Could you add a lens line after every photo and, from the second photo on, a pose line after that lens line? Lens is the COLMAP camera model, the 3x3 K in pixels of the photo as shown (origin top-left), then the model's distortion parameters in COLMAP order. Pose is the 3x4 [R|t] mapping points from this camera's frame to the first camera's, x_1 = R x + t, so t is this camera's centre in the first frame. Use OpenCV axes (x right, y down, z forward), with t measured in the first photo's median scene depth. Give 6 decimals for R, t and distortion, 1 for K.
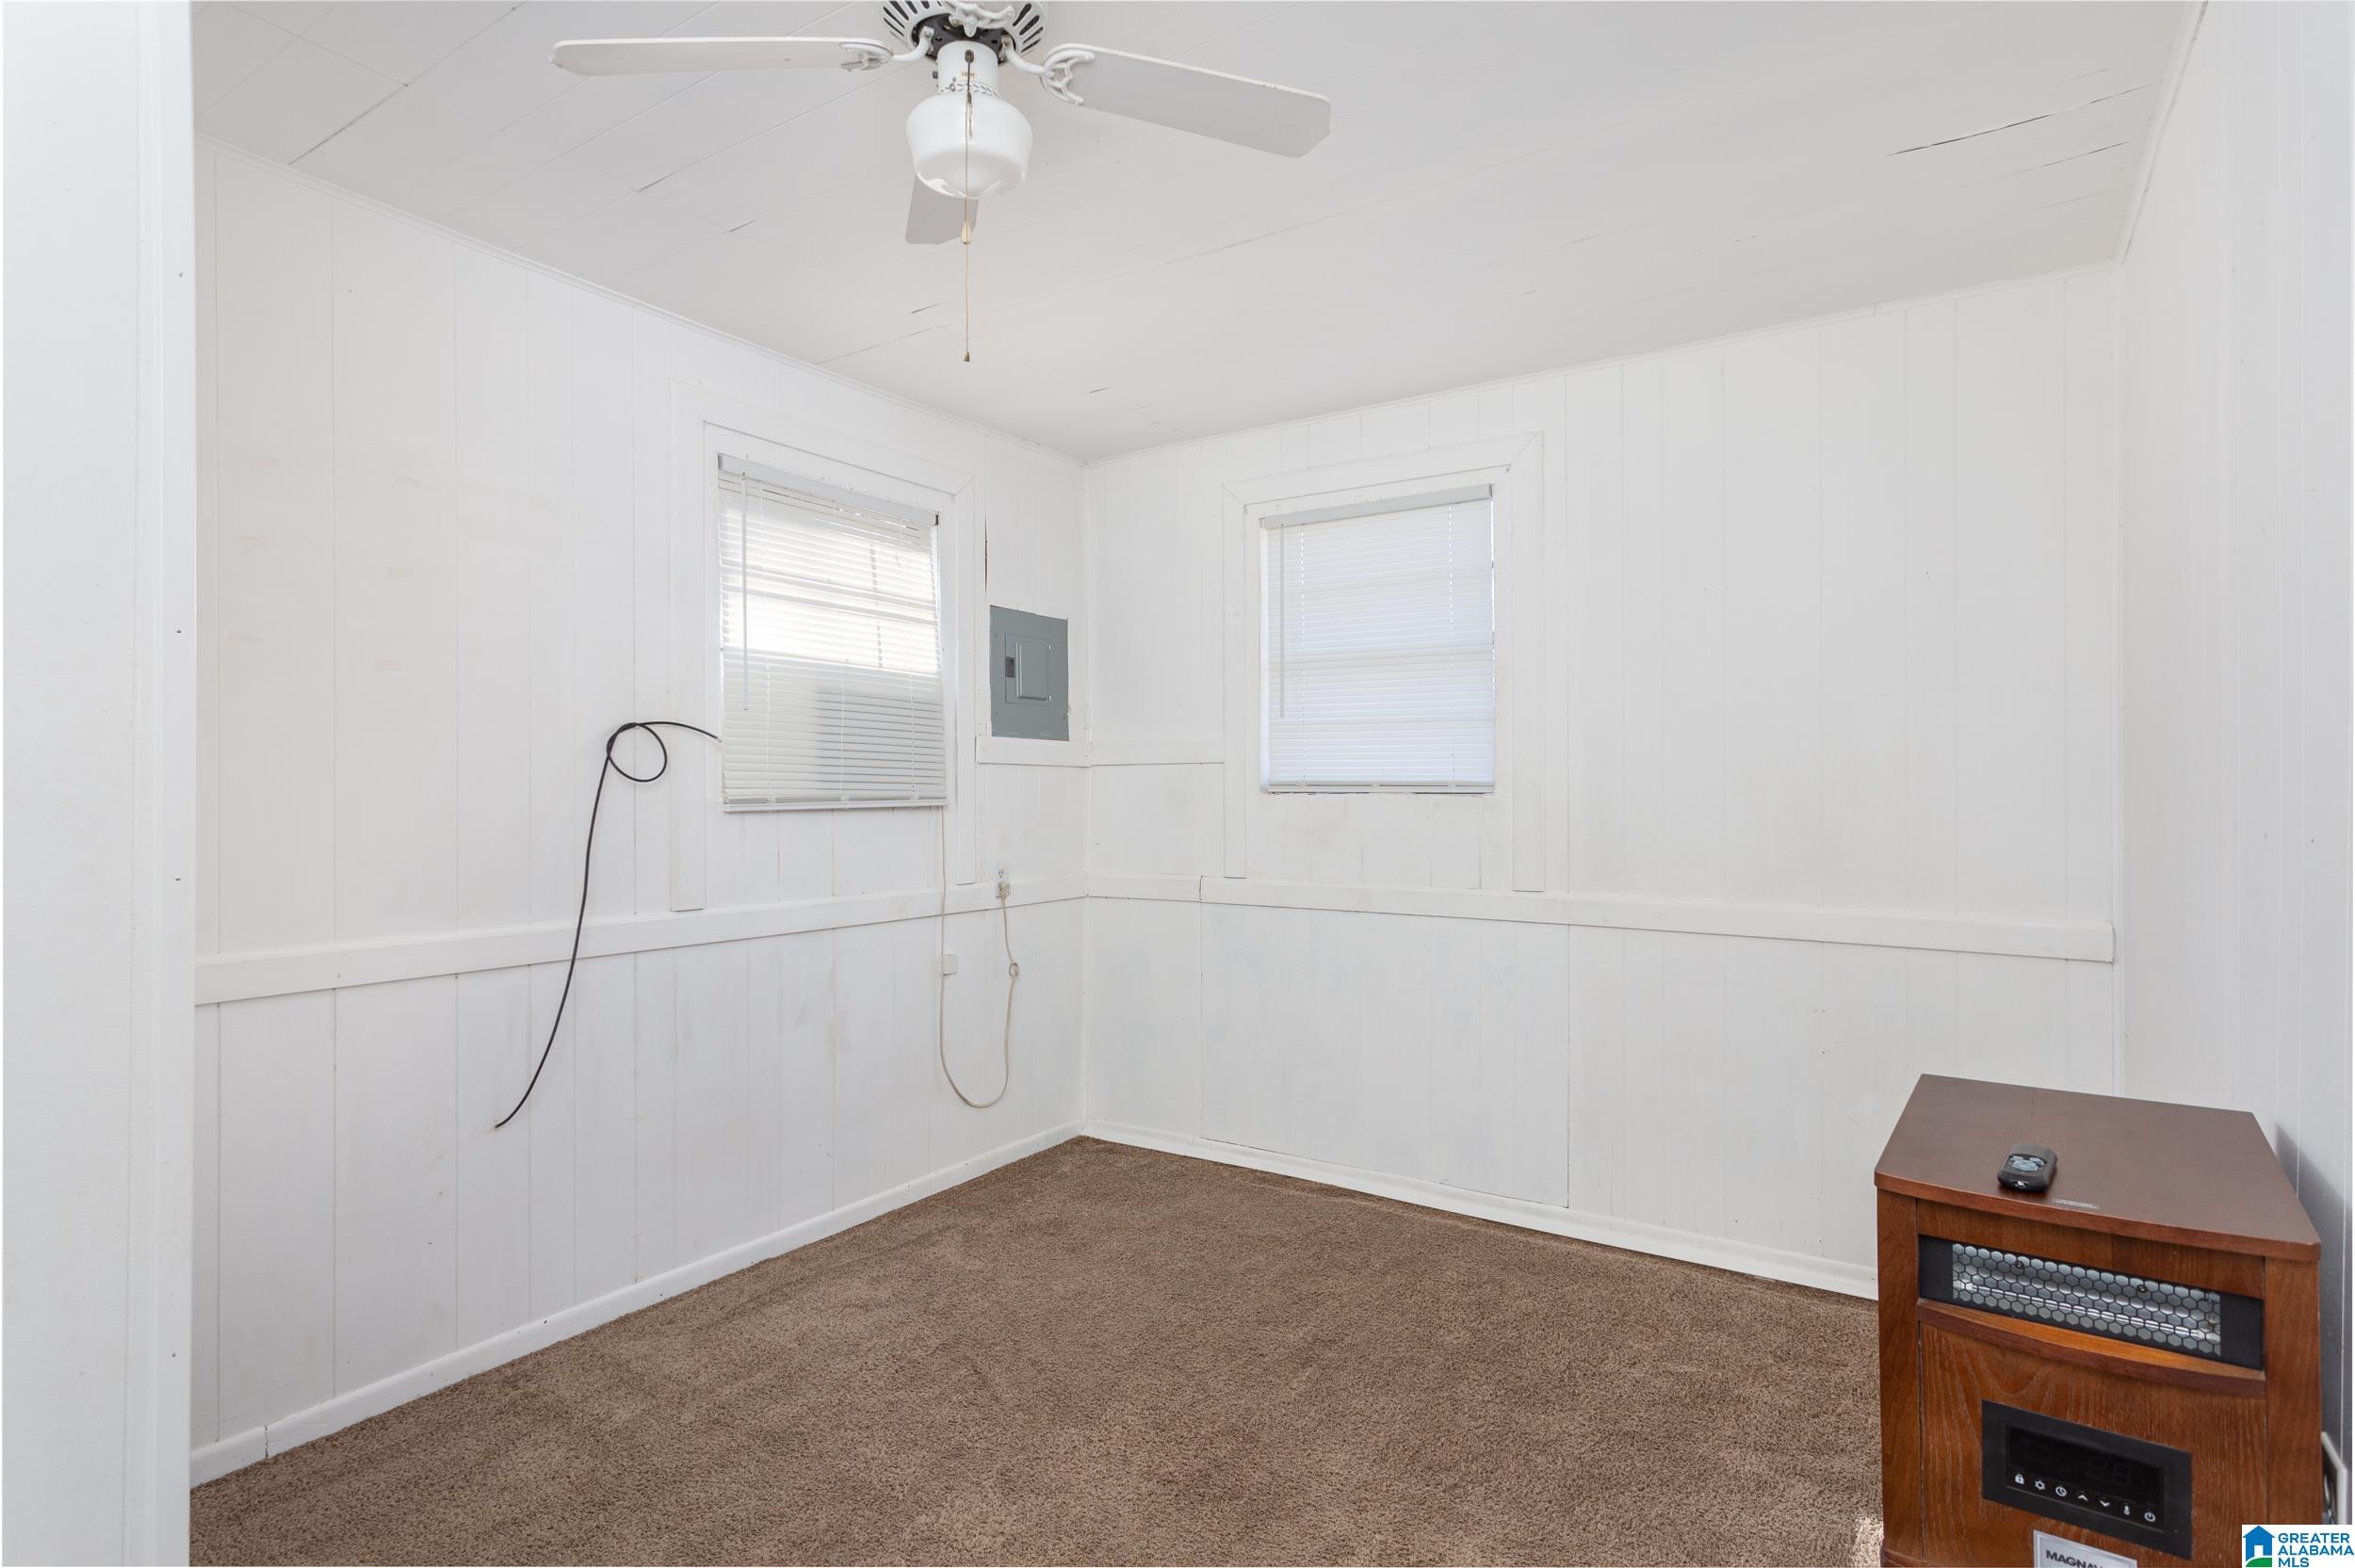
lens RADIAL K [[1132.4, 0, 1177.5], [0, 1132.4, 784.0], [0, 0, 1]] dist [0.000497, 0.000044]
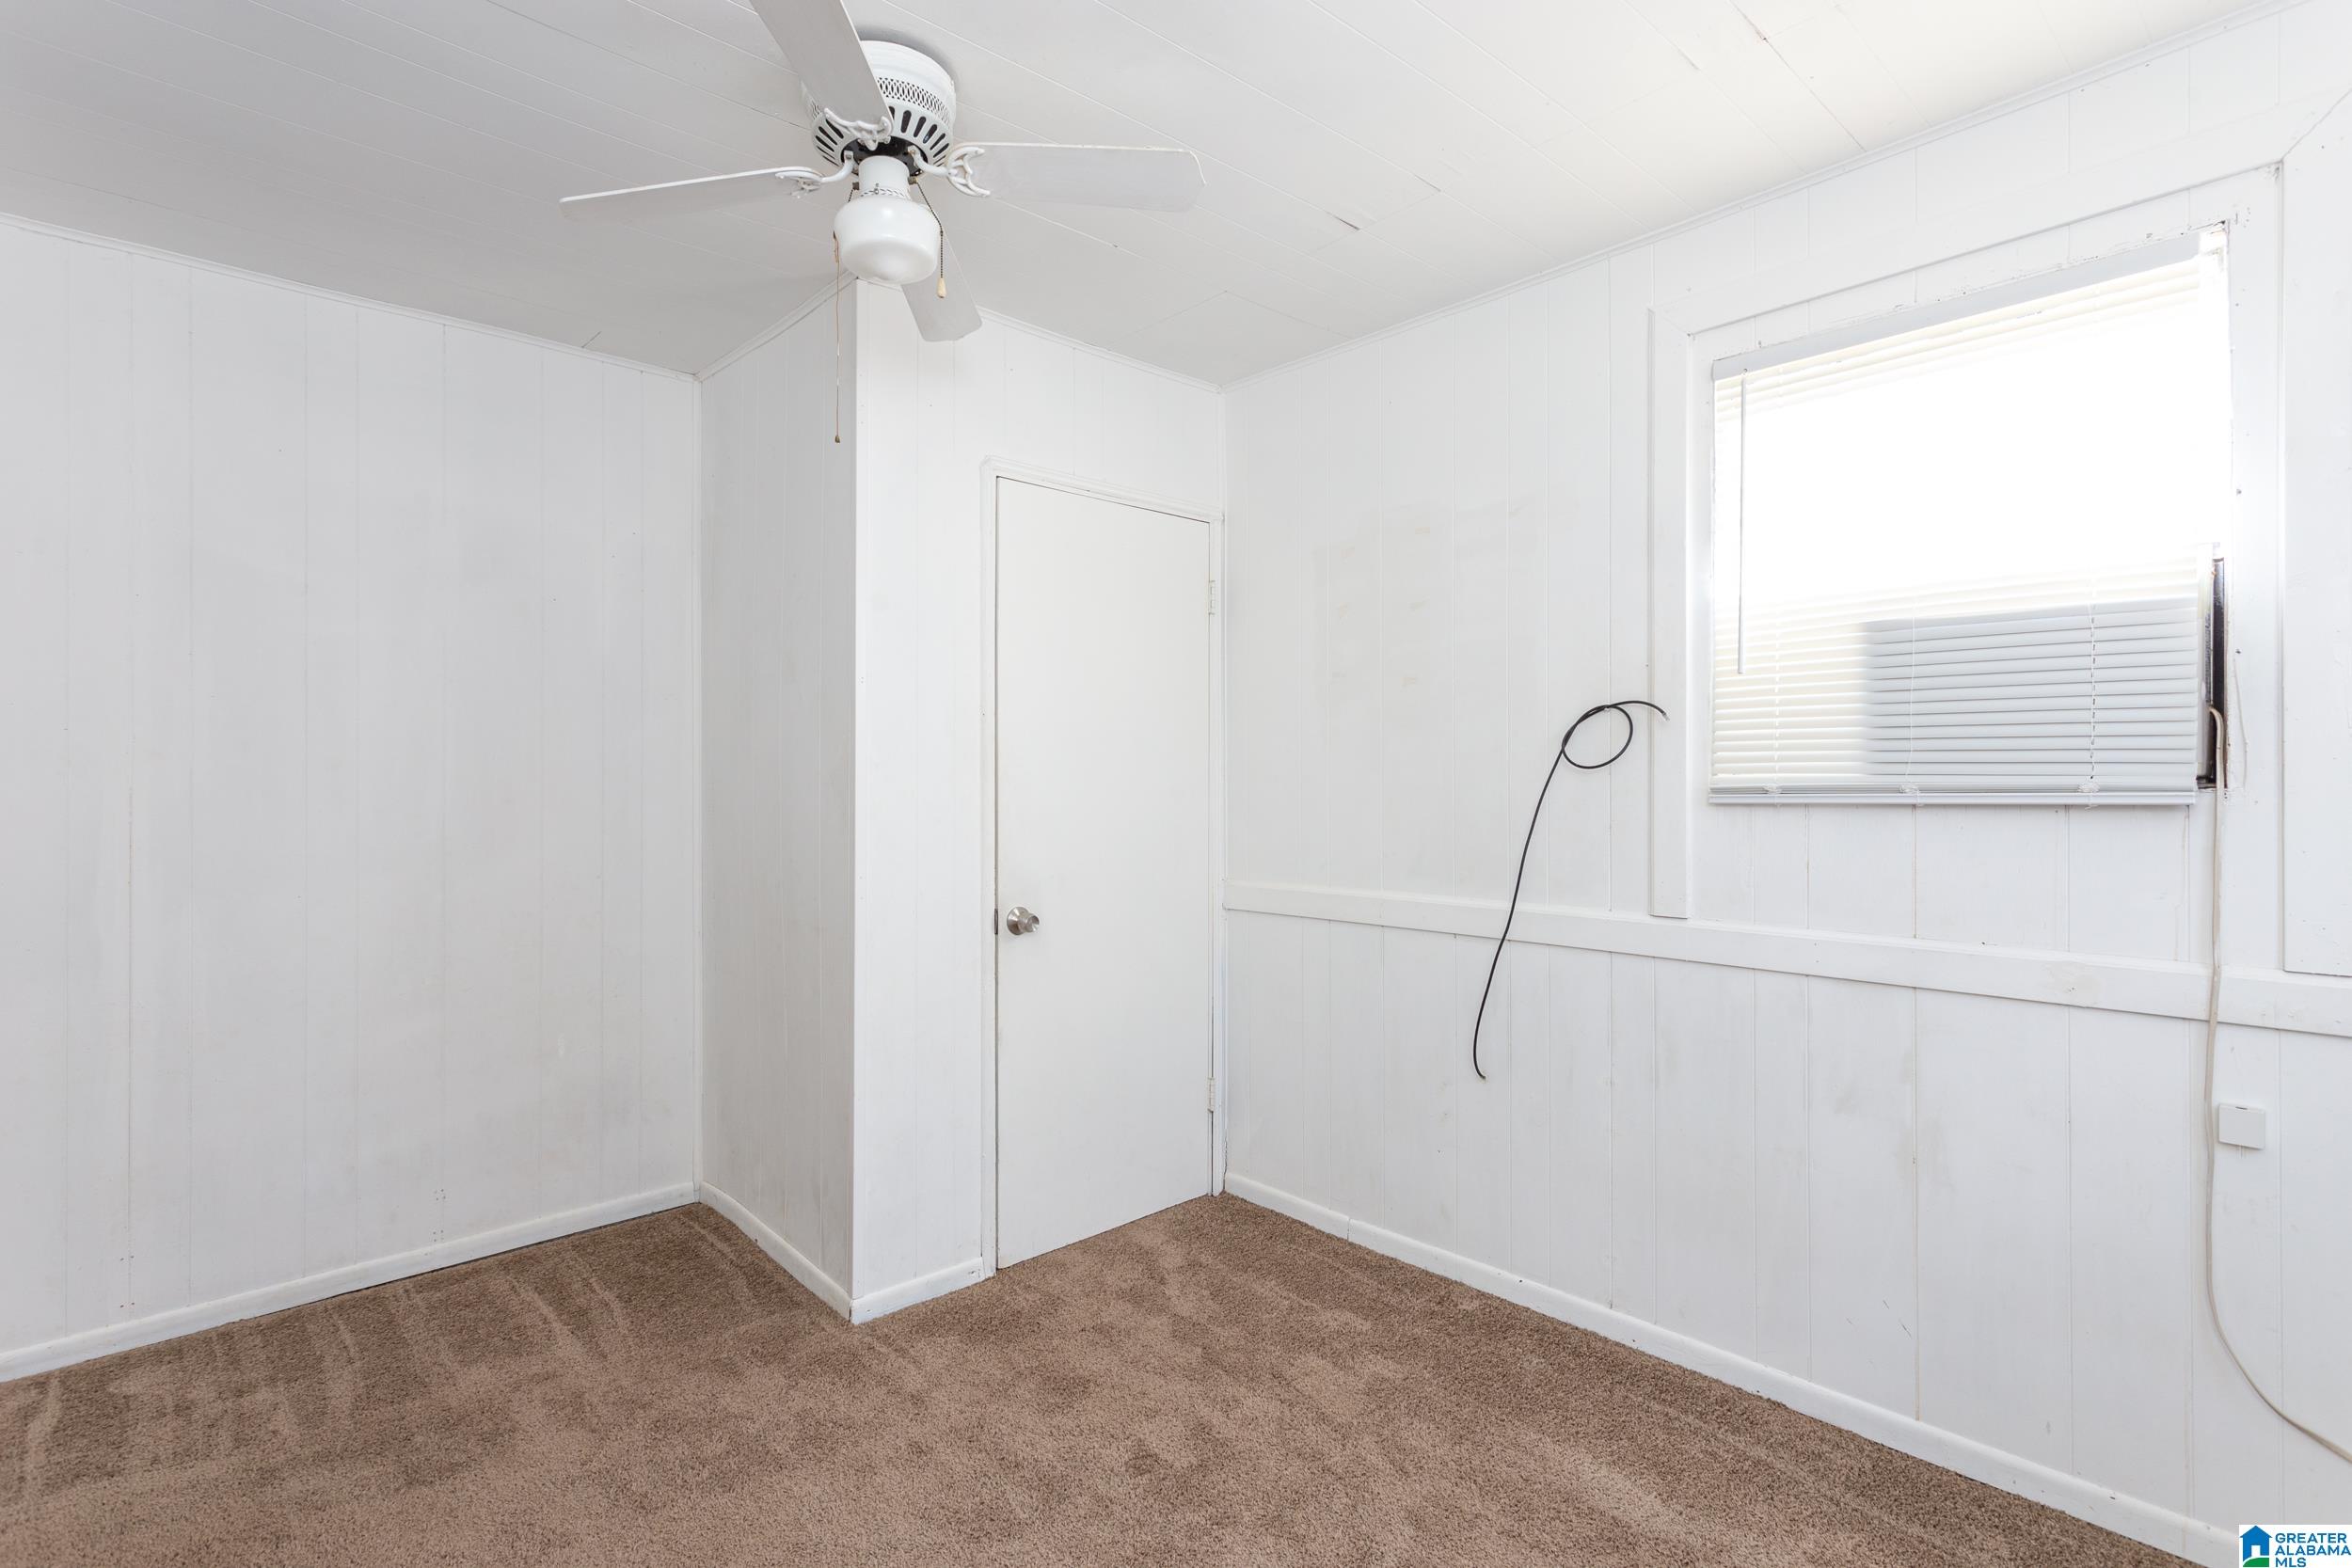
lens RADIAL K [[1131.0, 0, 1176.0], [0, 1131.0, 784.0], [0, 0, 1]] dist [0.000497, 0.000044]
pose [[-0.234066, 0.003157, -0.972216, 0.470791], [0.008860, 0.999960, 0.001114, 0.006208], [0.972180, -0.008353, -0.234084, 0.814348]]
